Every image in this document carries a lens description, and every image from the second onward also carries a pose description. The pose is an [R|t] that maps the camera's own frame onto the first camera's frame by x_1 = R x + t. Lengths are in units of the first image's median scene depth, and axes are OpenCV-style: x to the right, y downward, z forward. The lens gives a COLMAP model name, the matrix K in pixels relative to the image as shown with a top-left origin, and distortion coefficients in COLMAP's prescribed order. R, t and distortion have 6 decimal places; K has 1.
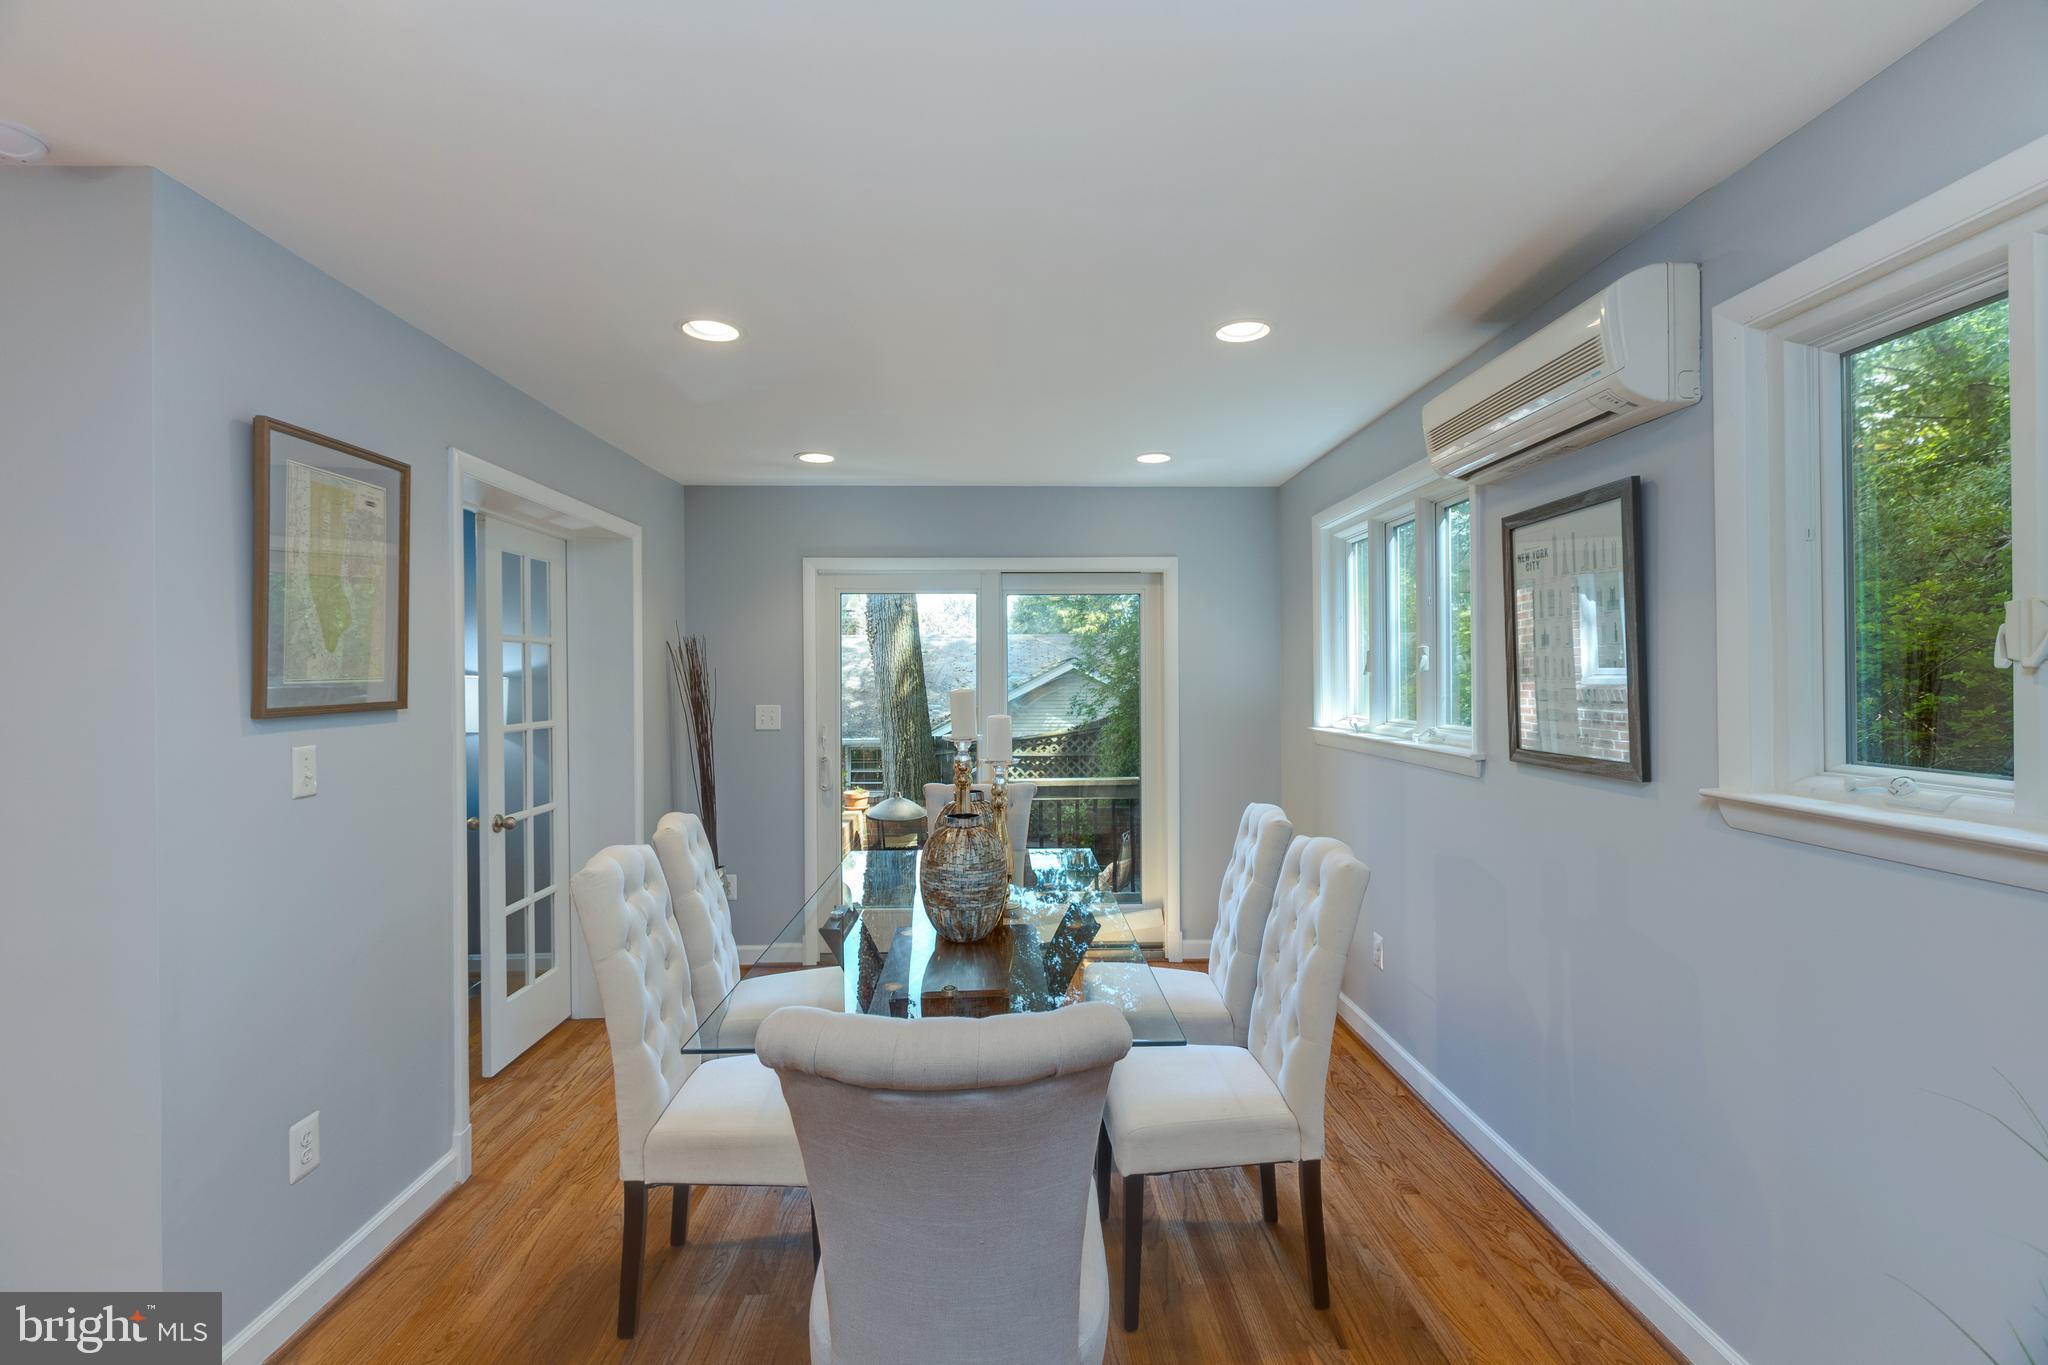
lens RADIAL K [[904.3, 0, 1022.5], [0, 904.3, 674.6], [0, 0, 1]] dist [0.001903, -0.001423]
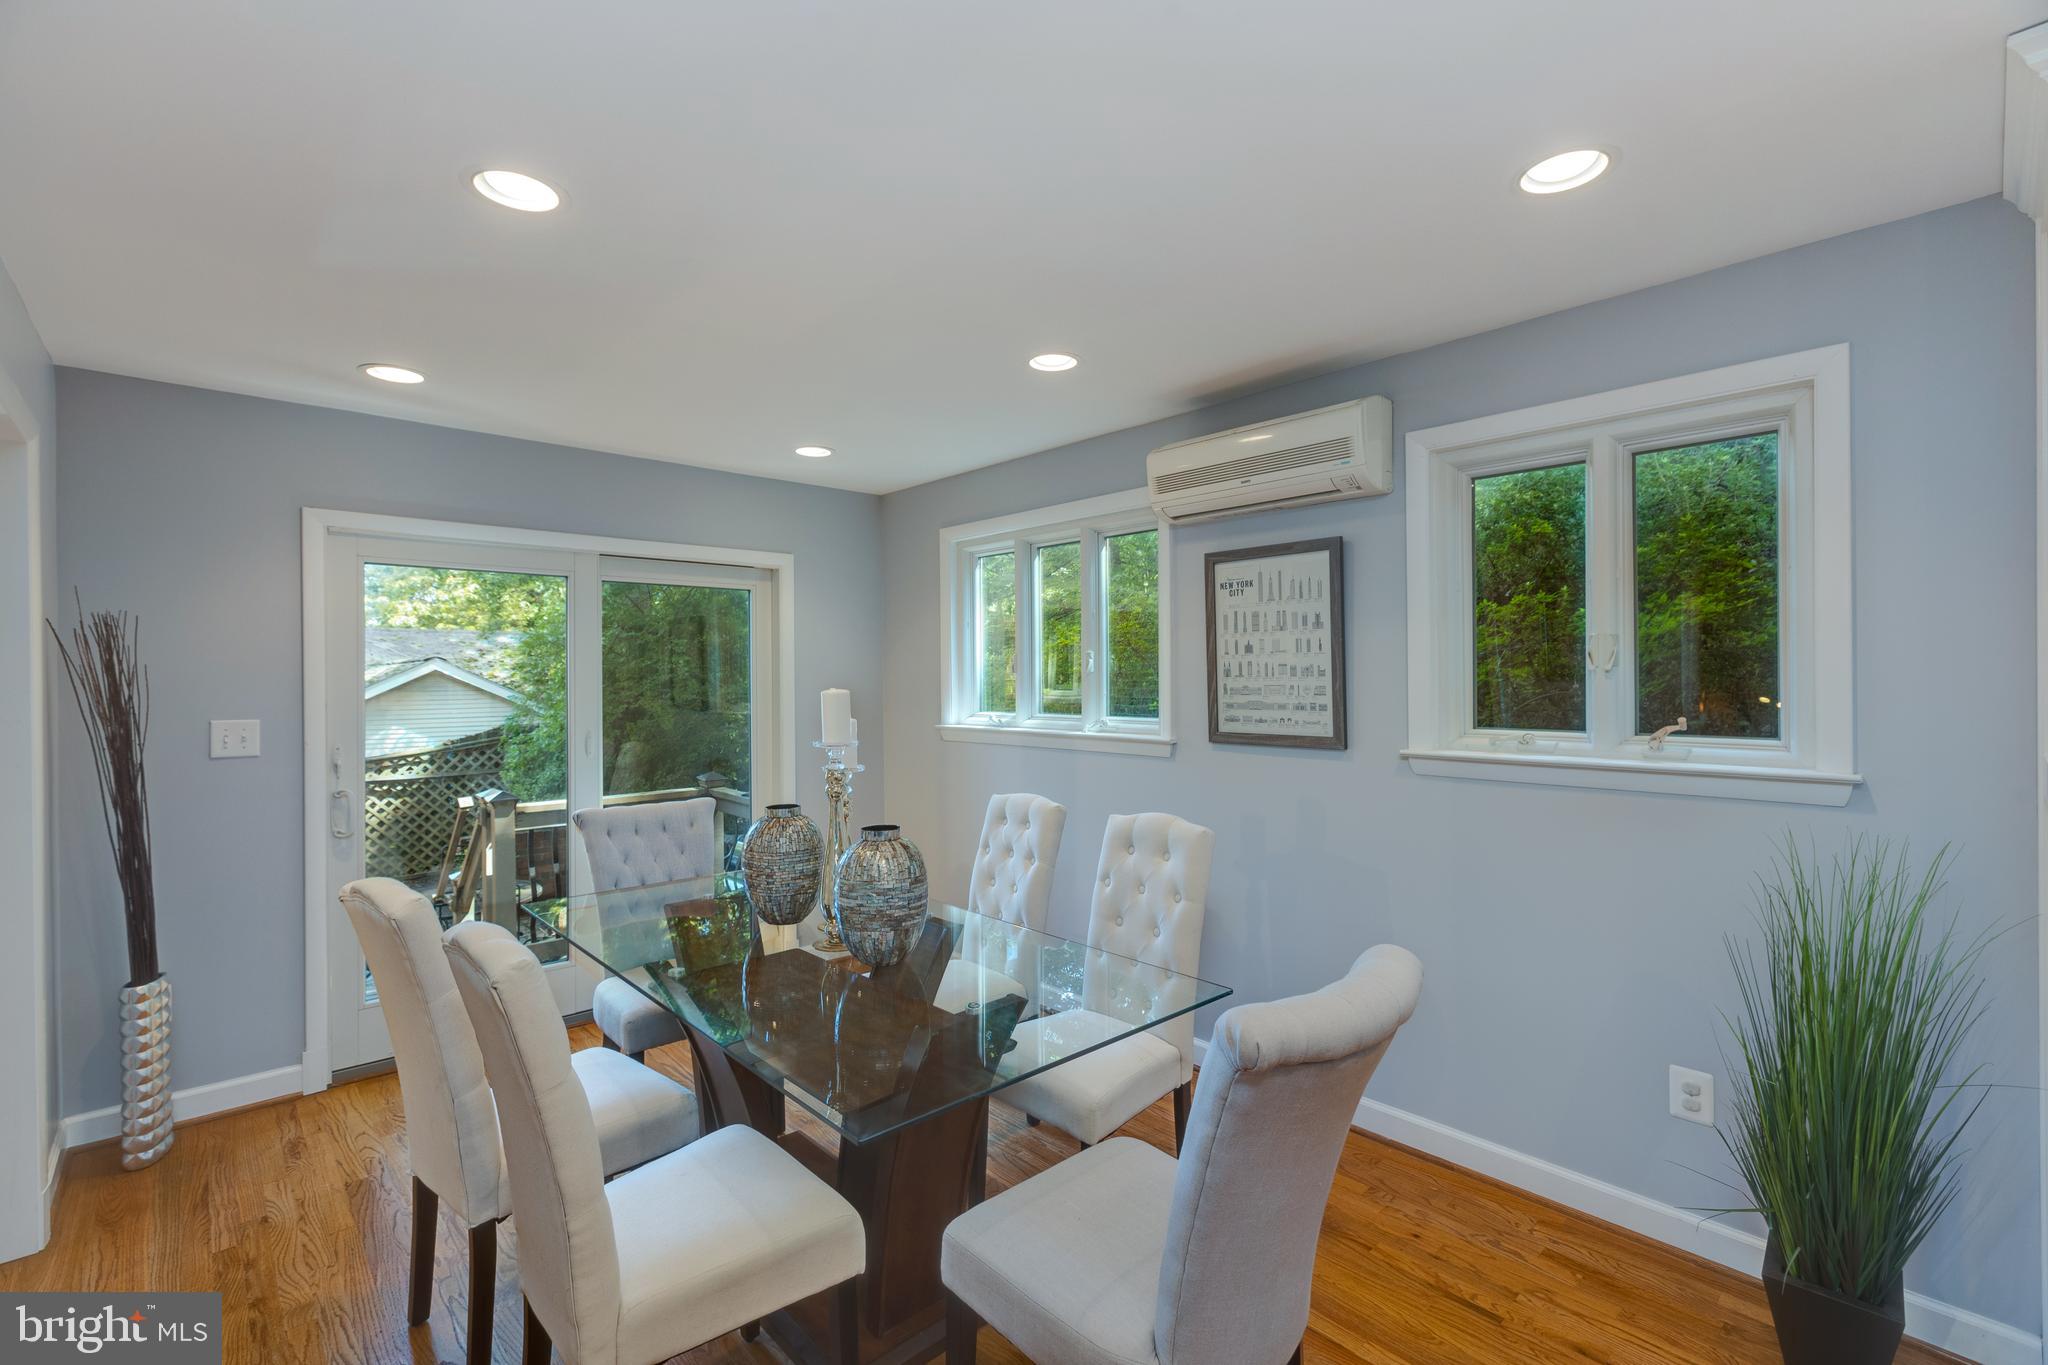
lens RADIAL K [[904.3, 0, 1025.9], [0, 904.3, 682.0], [0, 0, 1]] dist [0.001903, -0.001423]
pose [[0.754633, -0.002687, 0.656141, -0.502052], [0.000062, 0.999992, 0.004023, 0.004637], [-0.656147, -0.002995, 0.754627, 0.192921]]
